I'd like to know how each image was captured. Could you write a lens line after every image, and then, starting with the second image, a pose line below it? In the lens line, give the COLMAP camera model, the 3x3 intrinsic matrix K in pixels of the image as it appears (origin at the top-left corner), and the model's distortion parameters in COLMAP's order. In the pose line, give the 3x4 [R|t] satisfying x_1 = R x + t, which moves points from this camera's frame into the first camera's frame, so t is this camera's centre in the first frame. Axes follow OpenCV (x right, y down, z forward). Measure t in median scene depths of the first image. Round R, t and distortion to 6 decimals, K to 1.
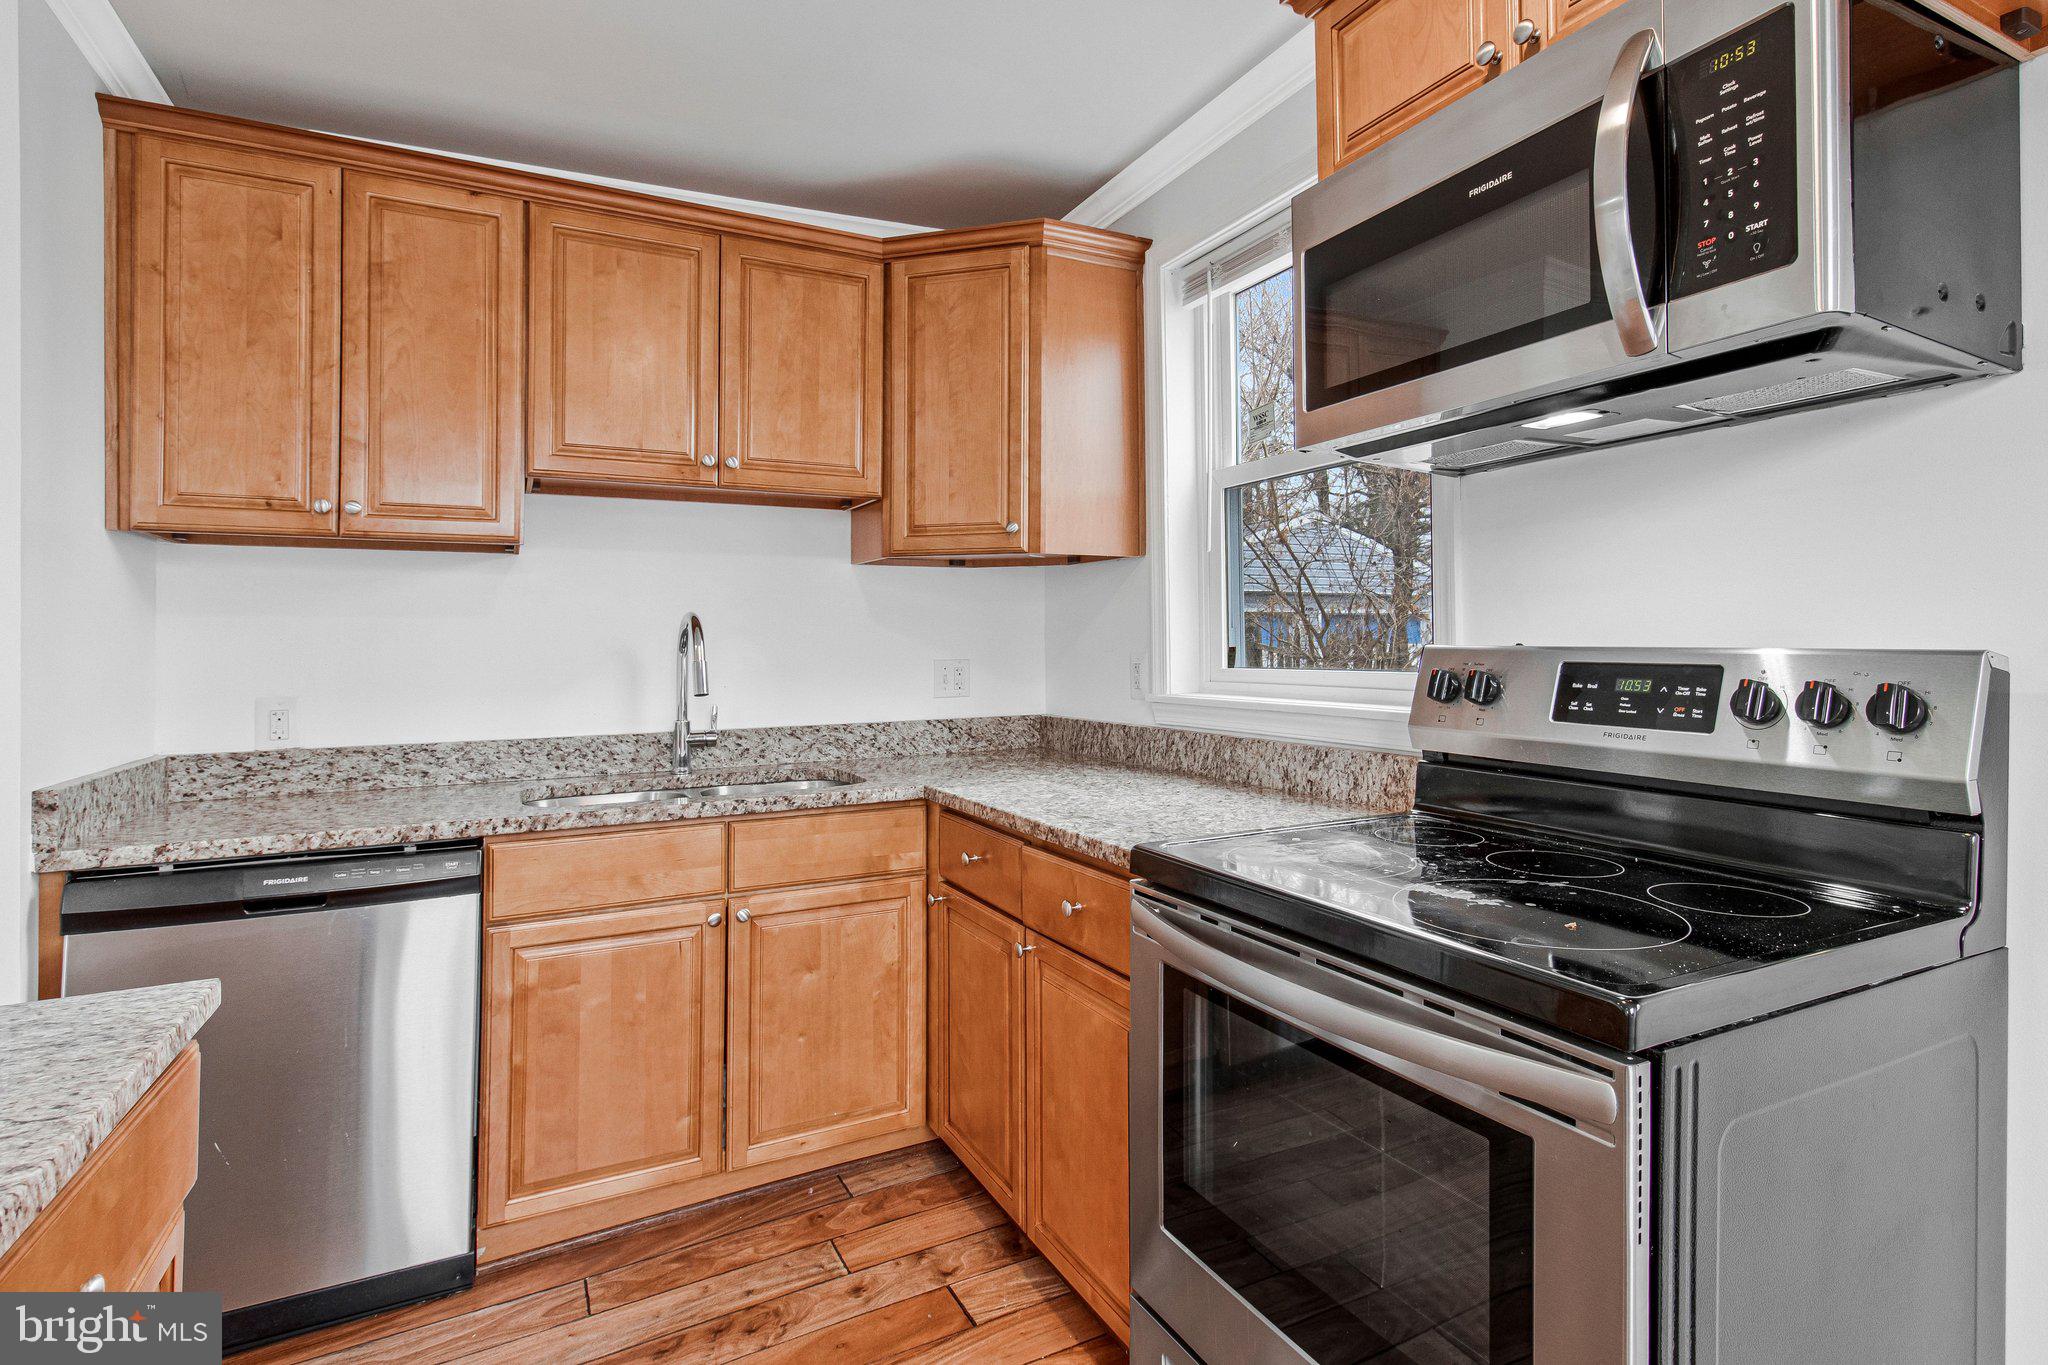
lens RADIAL K [[1029.5, 0, 1042.0], [0, 1029.5, 643.3], [0, 0, 1]] dist [0.003139, 0.000601]
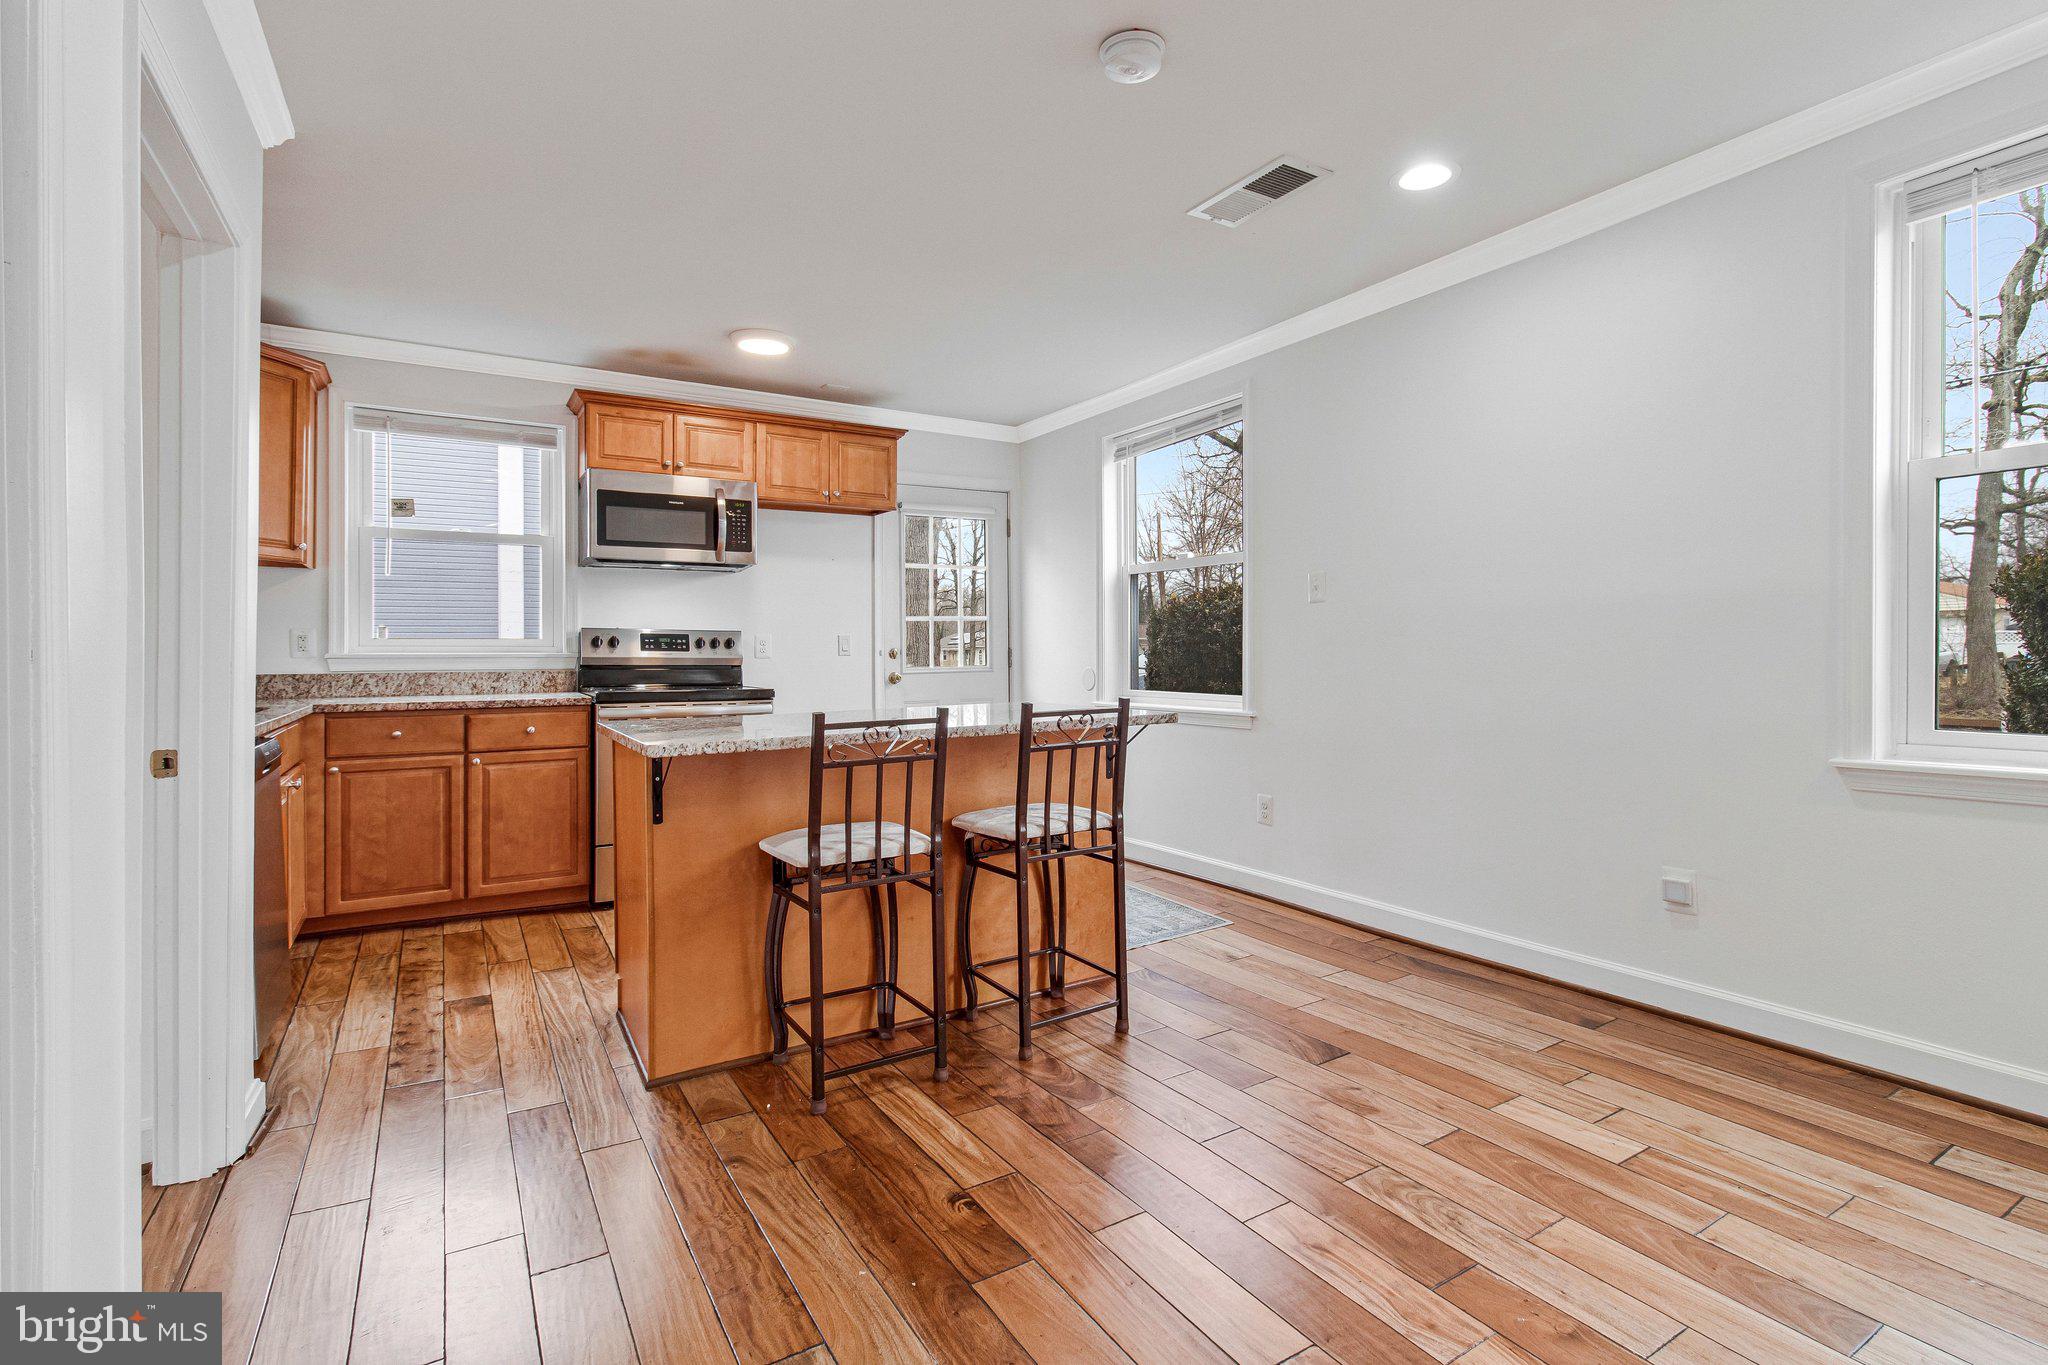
lens RADIAL K [[982.8, 0, 1029.5], [0, 982.8, 658.9], [0, 0, 1]] dist [0.014079, 0.000307]
pose [[-0.058202, 0.004098, 0.998296, -1.884027], [-0.000571, 0.999991, -0.004139, 0.077609], [-0.998305, -0.000811, -0.058199, -0.043930]]
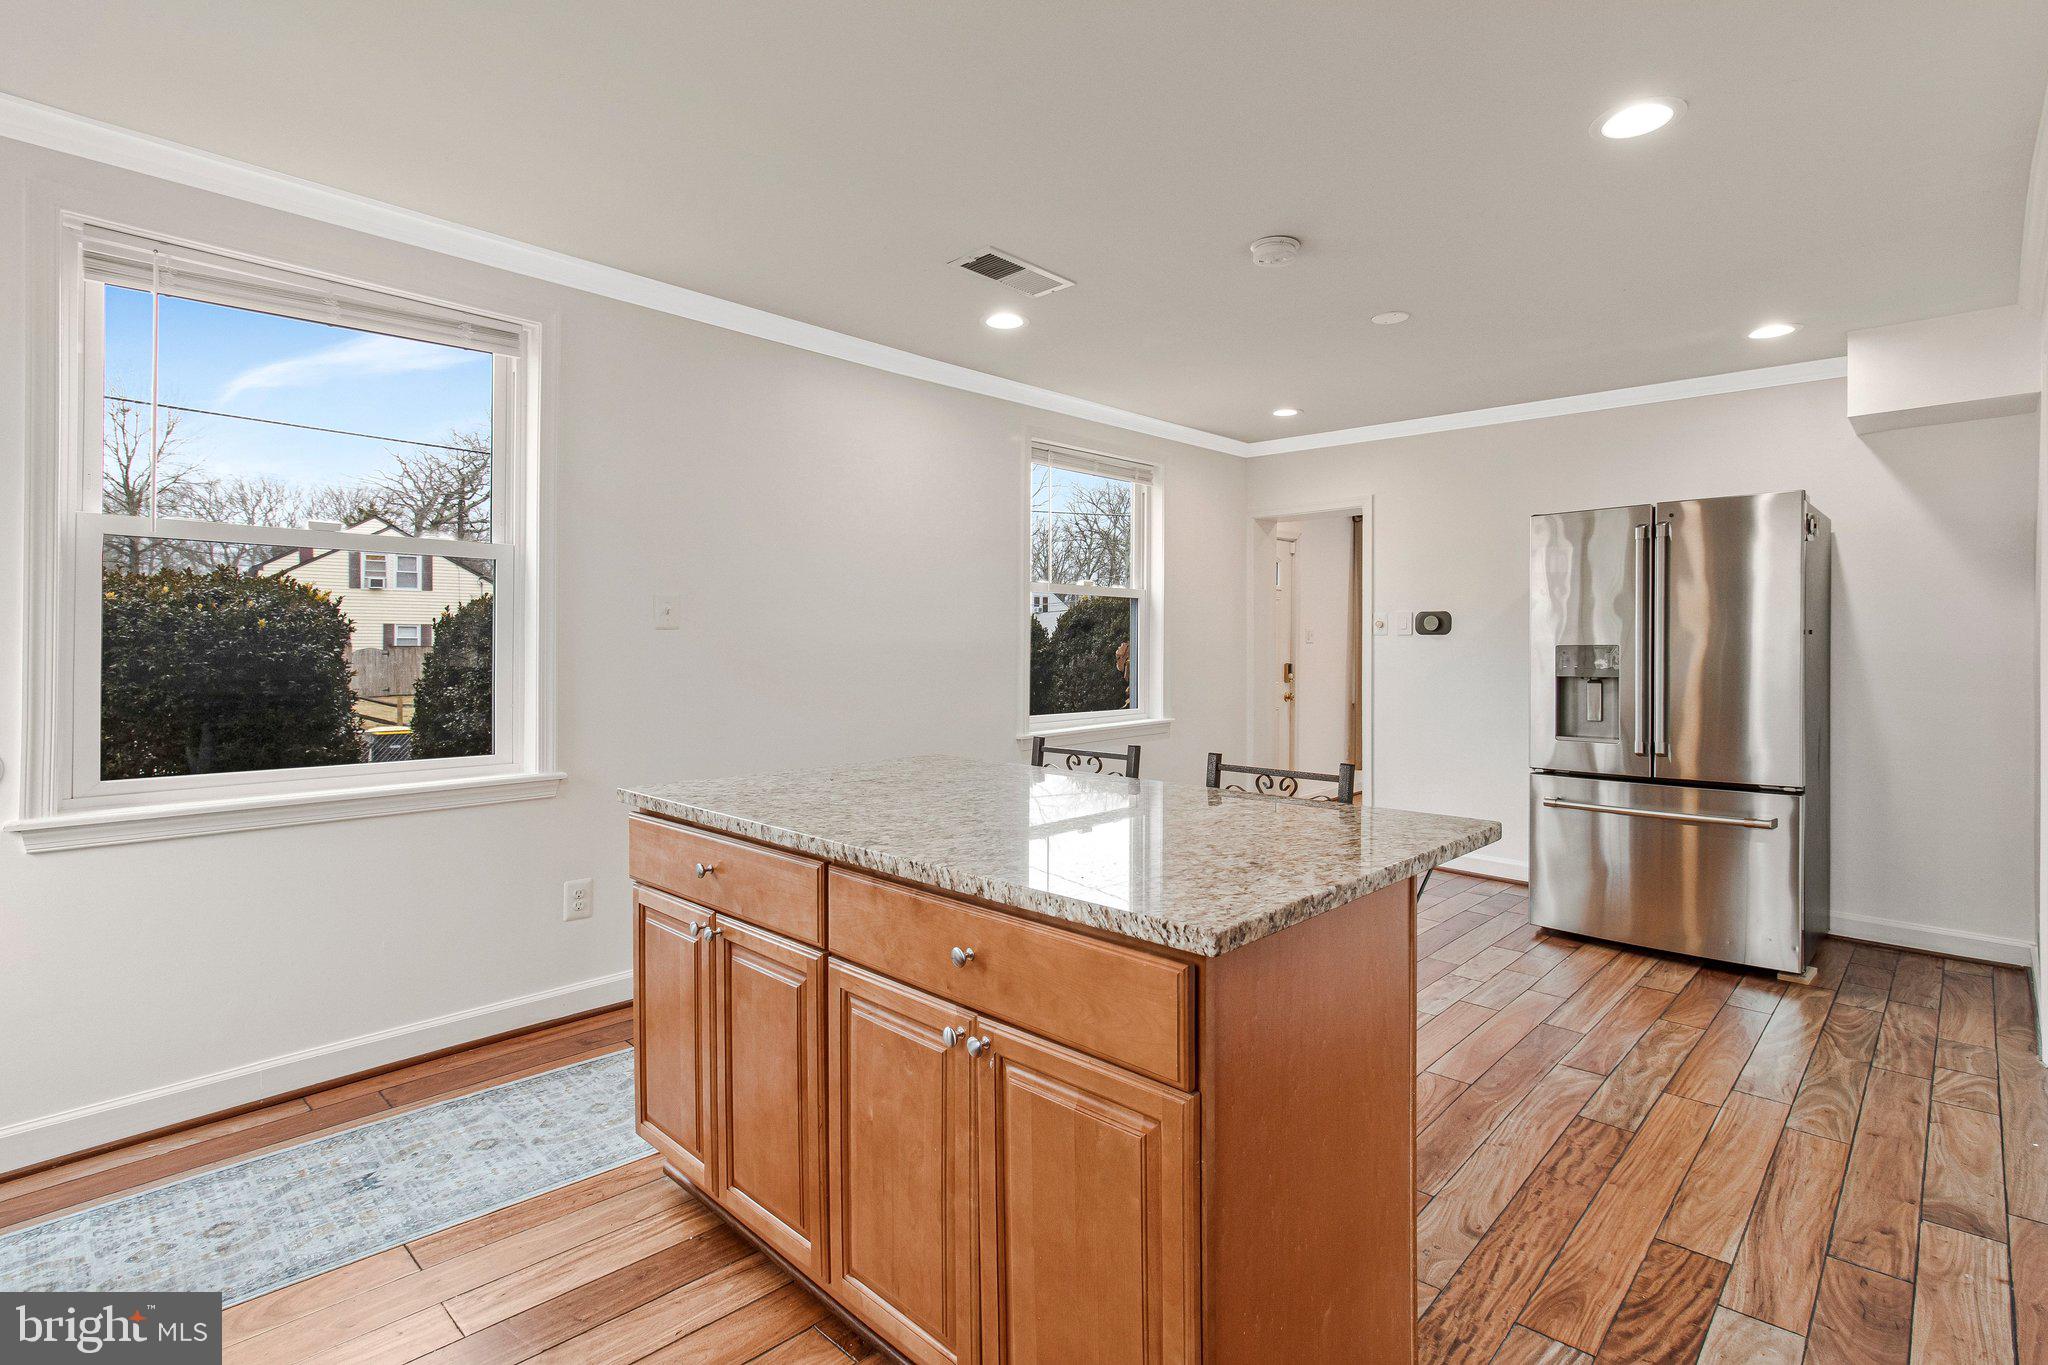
lens RADIAL K [[961.3, 0, 1057.9], [0, 961.3, 667.3], [0, 0, 1]] dist [-0.000960, -0.000026]
pose [[-0.942080, 0.020074, -0.334786, -0.155942], [0.017107, 0.999784, 0.011809, 0.018950], [0.334951, 0.005398, -0.942220, 0.950246]]
